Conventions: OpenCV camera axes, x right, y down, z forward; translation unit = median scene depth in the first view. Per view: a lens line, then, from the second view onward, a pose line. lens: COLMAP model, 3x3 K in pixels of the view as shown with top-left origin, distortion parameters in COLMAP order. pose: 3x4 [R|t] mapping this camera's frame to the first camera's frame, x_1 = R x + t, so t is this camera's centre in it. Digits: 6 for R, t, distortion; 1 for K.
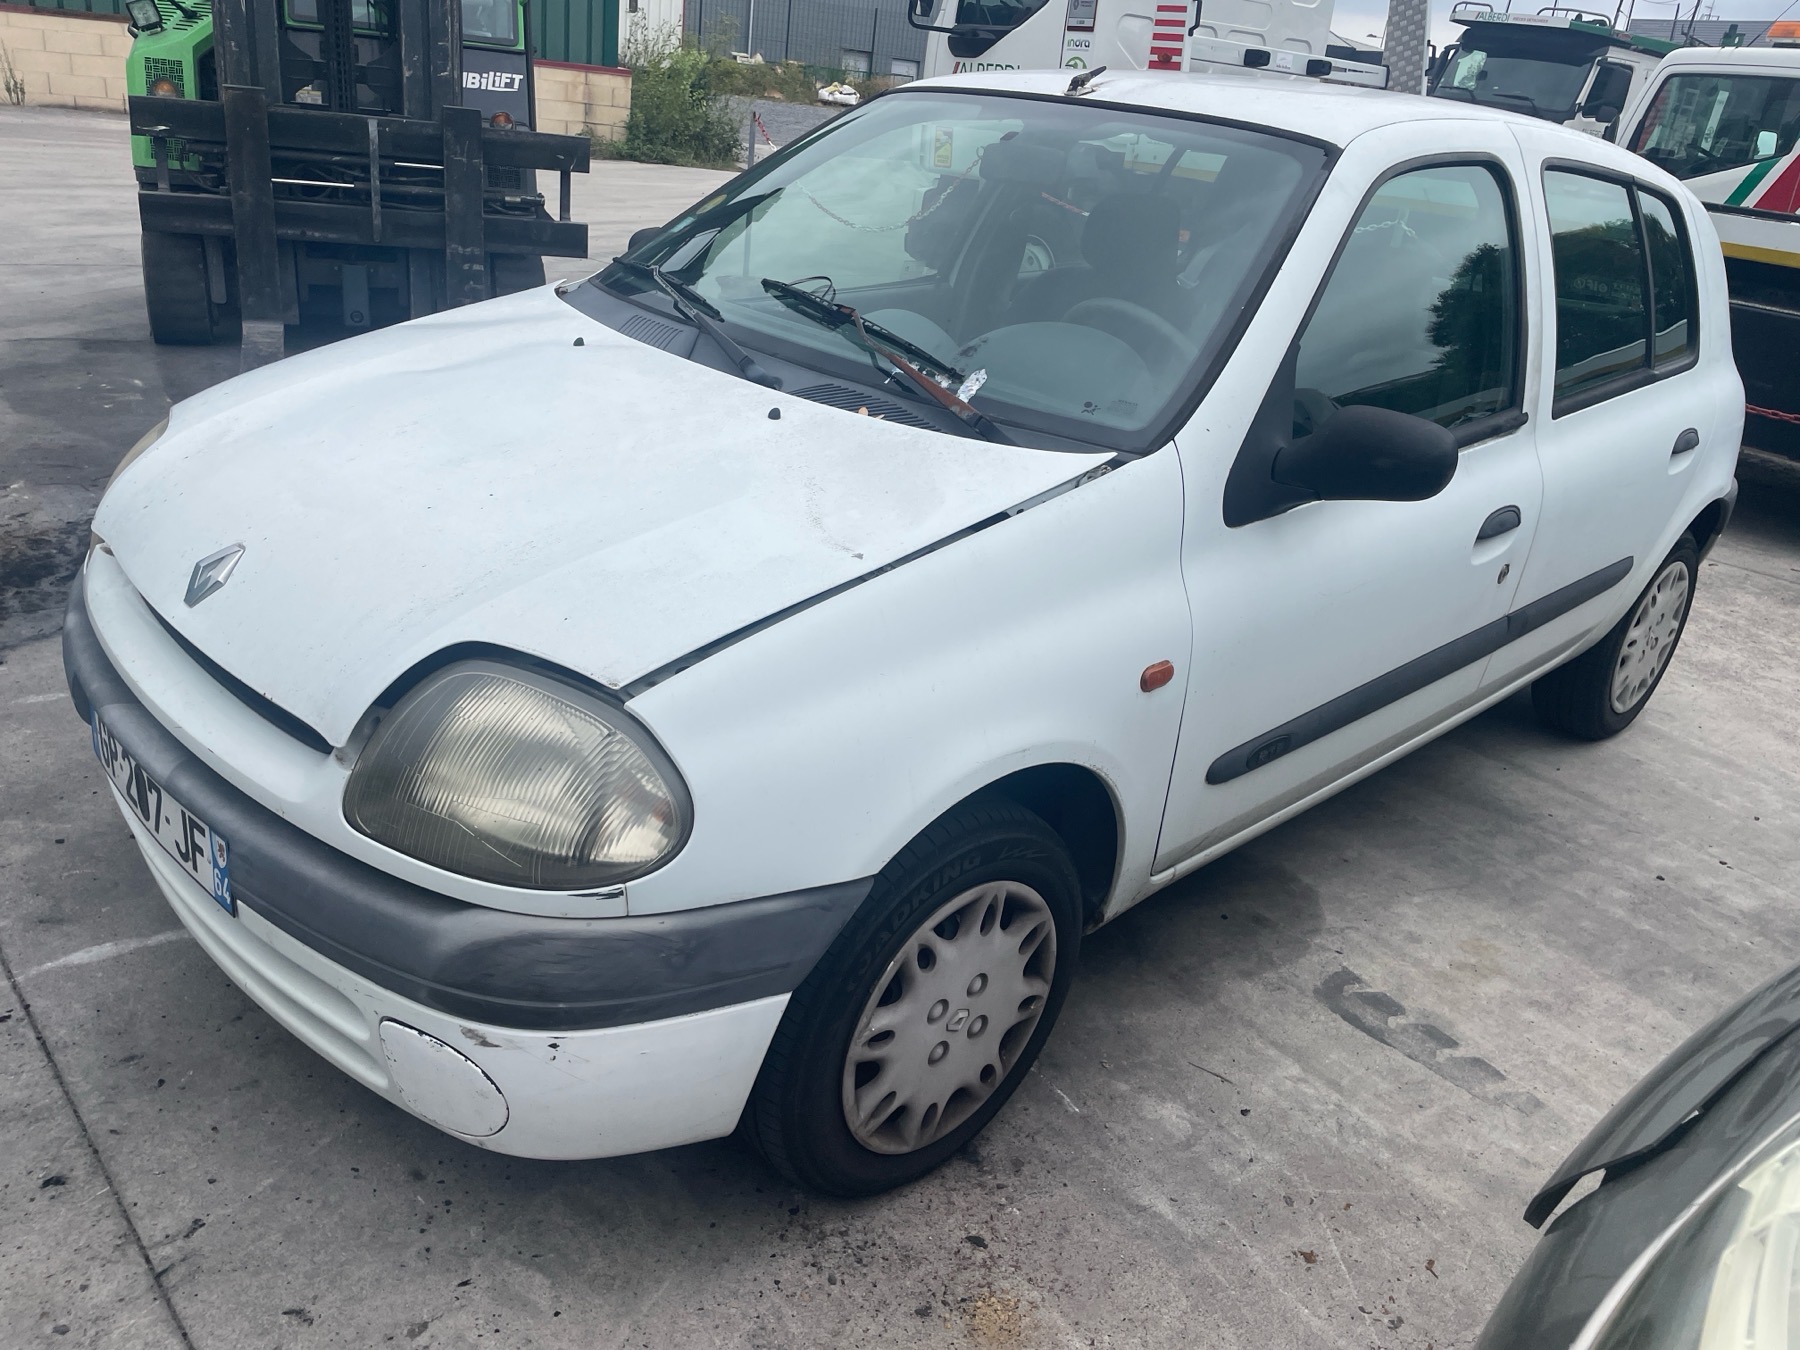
lens RADIAL K [[1392.3, 0, 893.7], [0, 1392.3, 679.0], [0, 0, 1]] dist [0.028856, -0.029027]
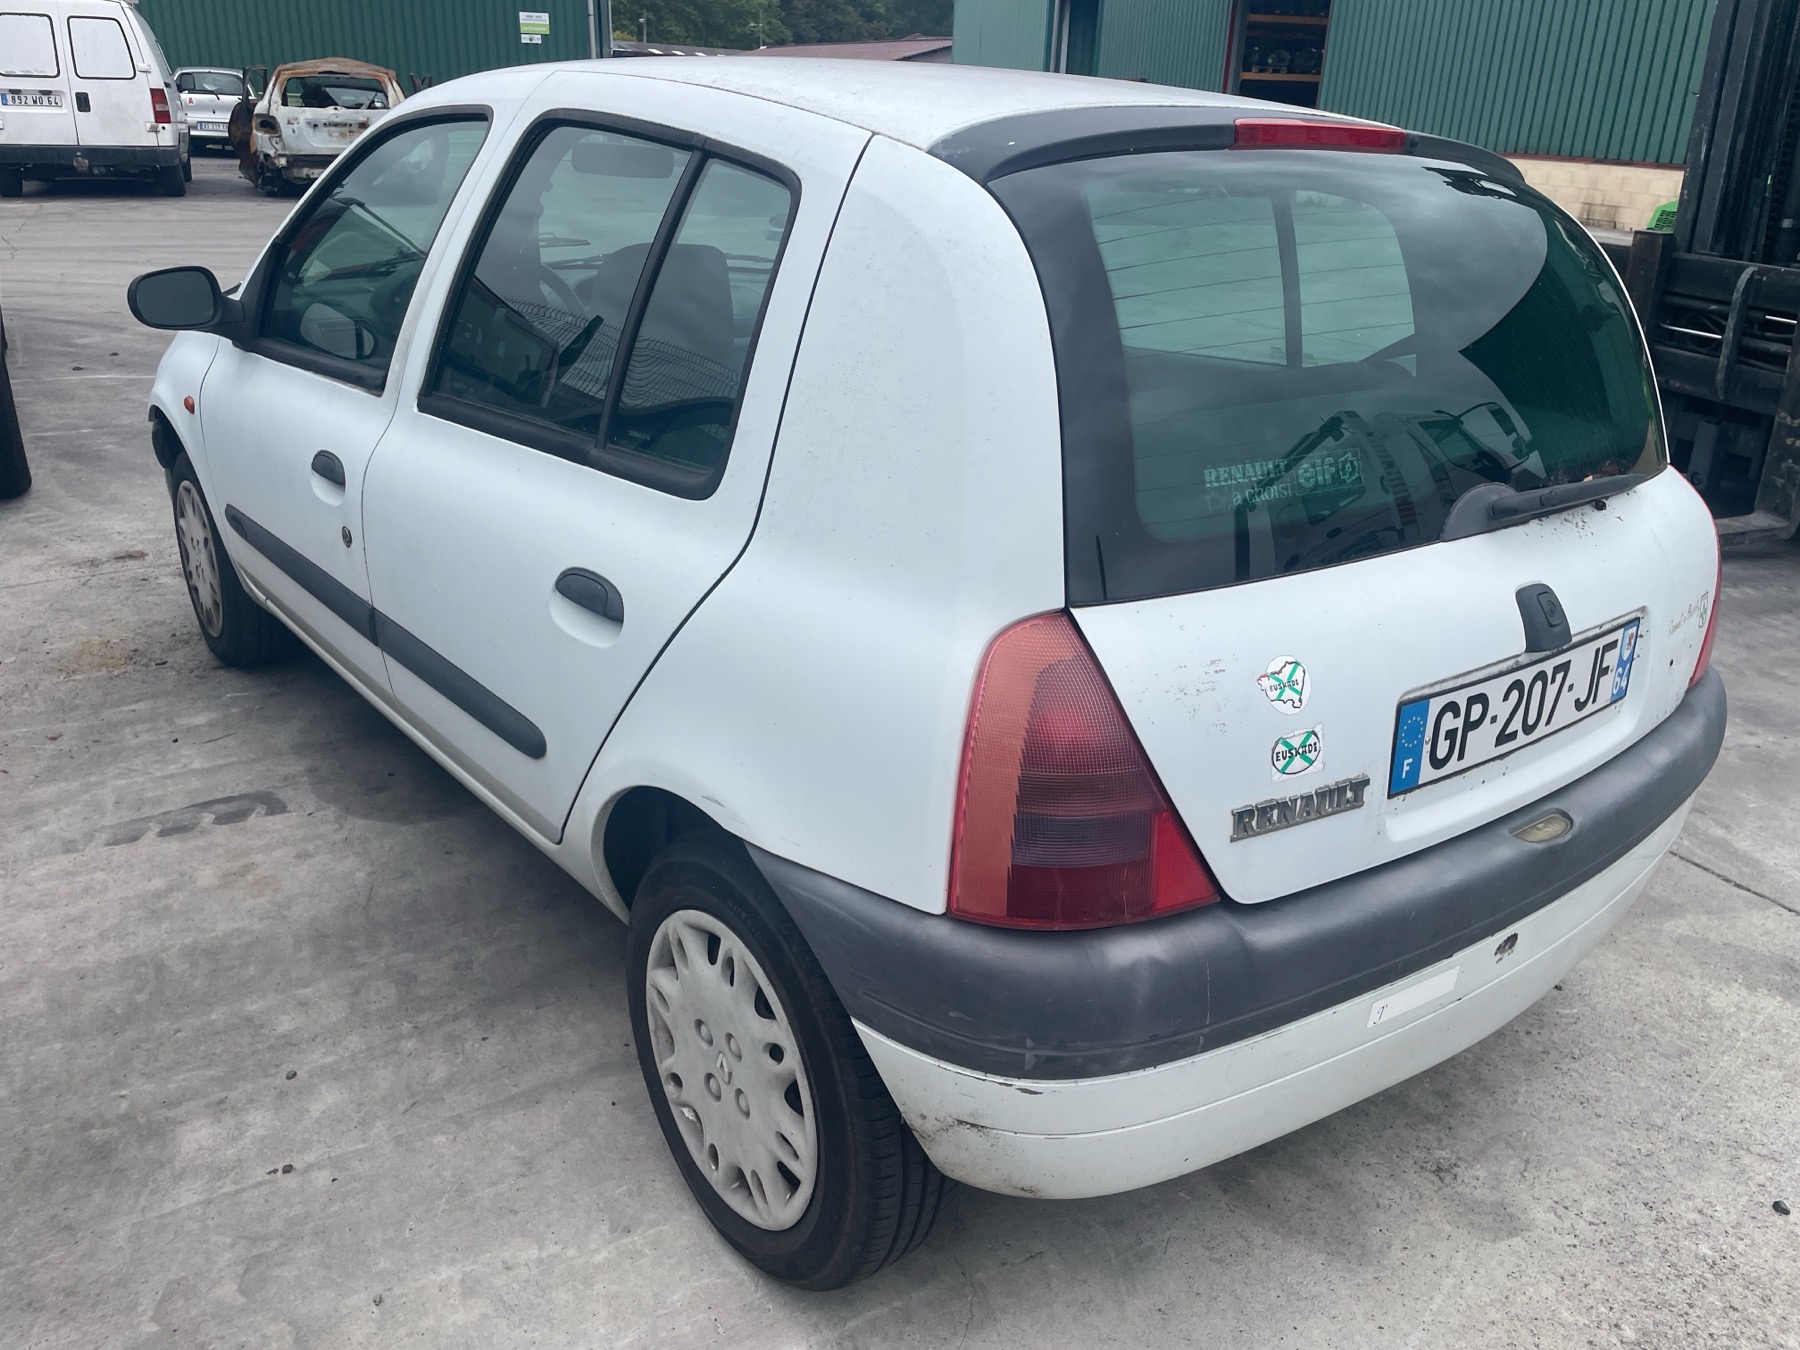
lens RADIAL K [[1392.3, 0, 905.4], [0, 1392.3, 672.2], [0, 0, 1]] dist [0.028856, -0.029027]
pose [[-0.095753, 0.265499, -0.959344, 1.304853], [-0.441193, 0.852614, 0.279997, -0.420256], [0.892289, 0.450067, 0.035496, 1.323211]]
